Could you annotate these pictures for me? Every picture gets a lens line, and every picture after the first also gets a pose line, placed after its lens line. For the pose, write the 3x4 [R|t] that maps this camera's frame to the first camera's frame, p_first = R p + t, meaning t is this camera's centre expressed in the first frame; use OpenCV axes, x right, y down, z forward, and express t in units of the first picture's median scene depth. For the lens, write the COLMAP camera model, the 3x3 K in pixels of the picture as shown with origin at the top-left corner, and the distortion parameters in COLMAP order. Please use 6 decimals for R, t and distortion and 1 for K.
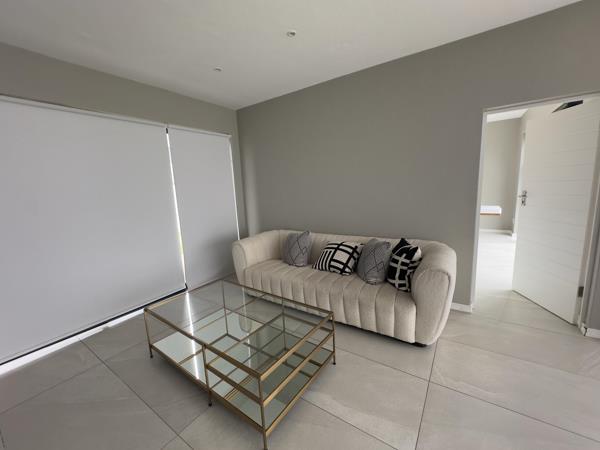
lens RADIAL K [[241.0, 0, 298.4], [0, 241.0, 227.2], [0, 0, 1]] dist [-0.000217, -0.000147]
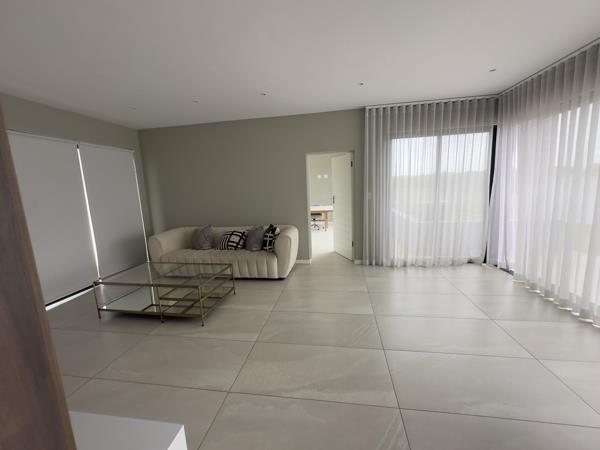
lens RADIAL K [[241.0, 0, 300.7], [0, 241.0, 224.1], [0, 0, 1]] dist [-0.000217, -0.000147]
pose [[0.897307, -0.055476, 0.437907, -0.117063], [0.070624, 0.997334, -0.018368, 0.085825], [-0.435721, 0.047409, 0.898832, -0.588593]]
